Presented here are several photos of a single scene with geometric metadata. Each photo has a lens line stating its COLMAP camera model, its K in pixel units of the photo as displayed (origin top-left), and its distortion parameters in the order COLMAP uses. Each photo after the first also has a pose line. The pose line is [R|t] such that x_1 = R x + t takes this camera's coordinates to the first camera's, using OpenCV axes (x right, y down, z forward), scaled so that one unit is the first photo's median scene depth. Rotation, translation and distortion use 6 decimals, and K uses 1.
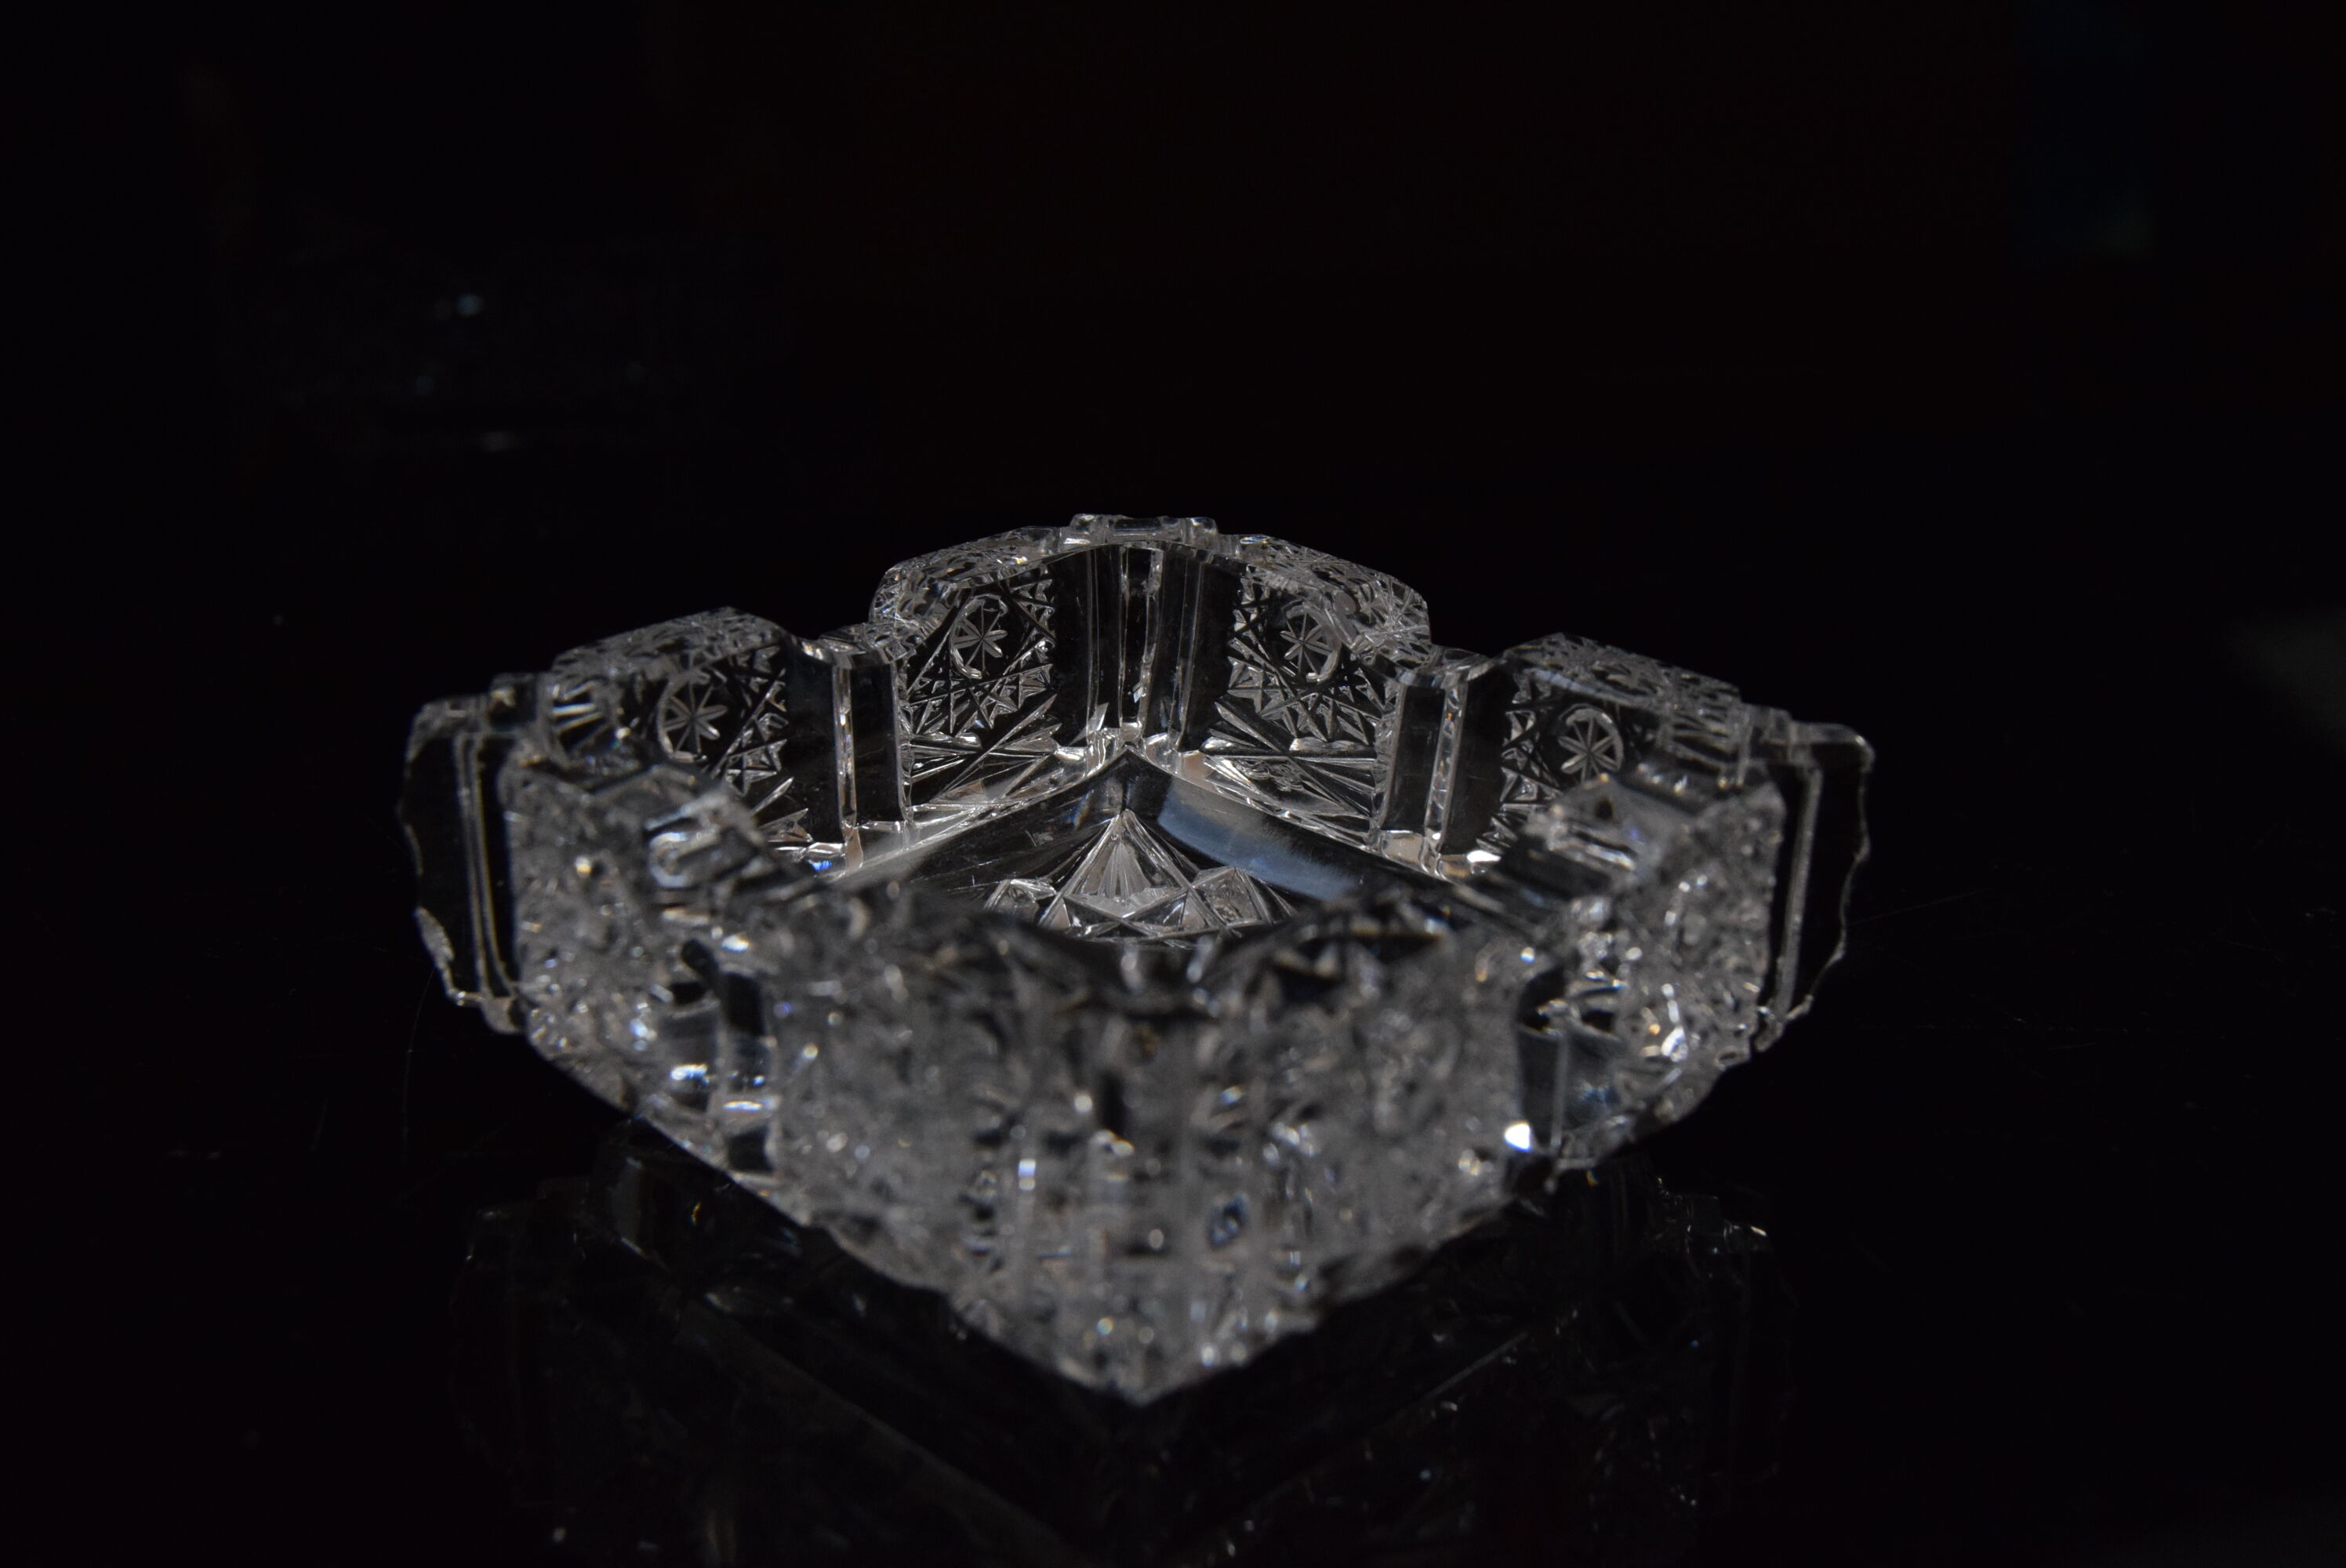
lens RADIAL K [[2984.2, 0, 1170.3], [0, 2984.2, 784.5], [0, 0, 1]] dist [-0.071581, 0.000000]
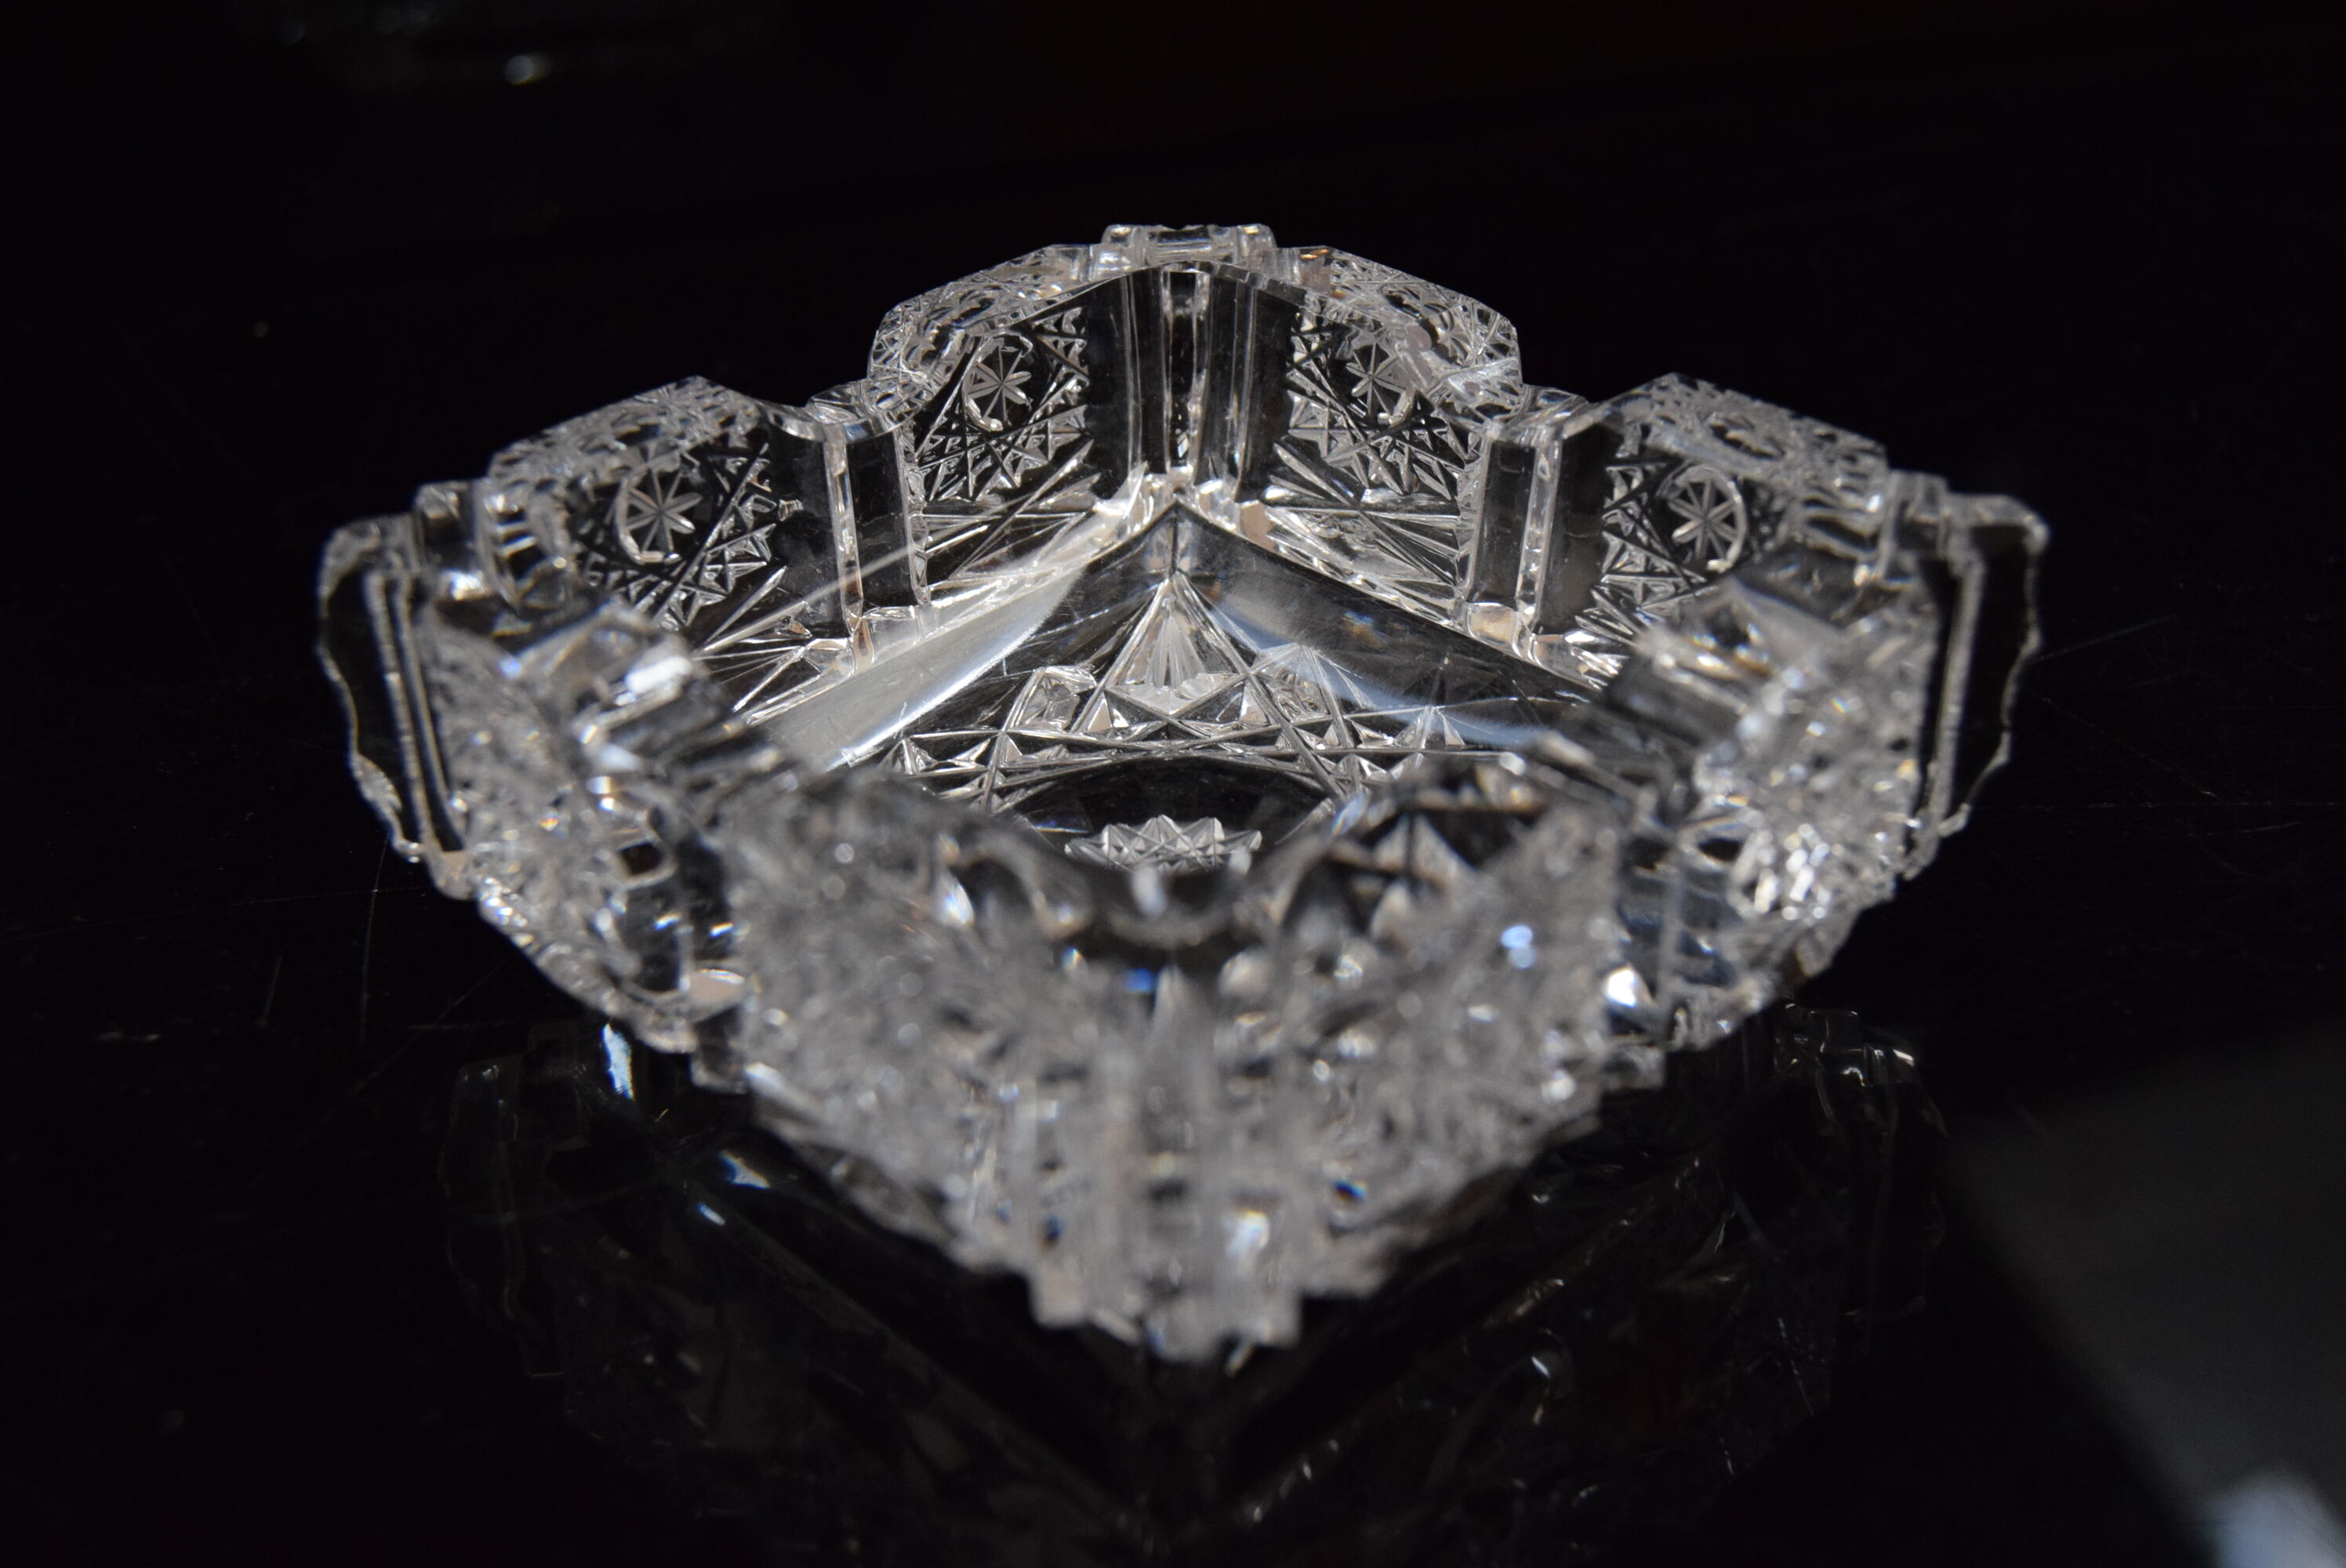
lens RADIAL K [[2984.2, 0, 1181.2], [0, 2984.2, 784.1], [0, 0, 1]] dist [-0.071581, 0.000000]
pose [[0.998270, -0.027370, -0.052038, 0.032476], [0.035606, 0.985720, 0.164584, -0.079780], [0.046790, -0.166152, 0.984989, 0.141195]]
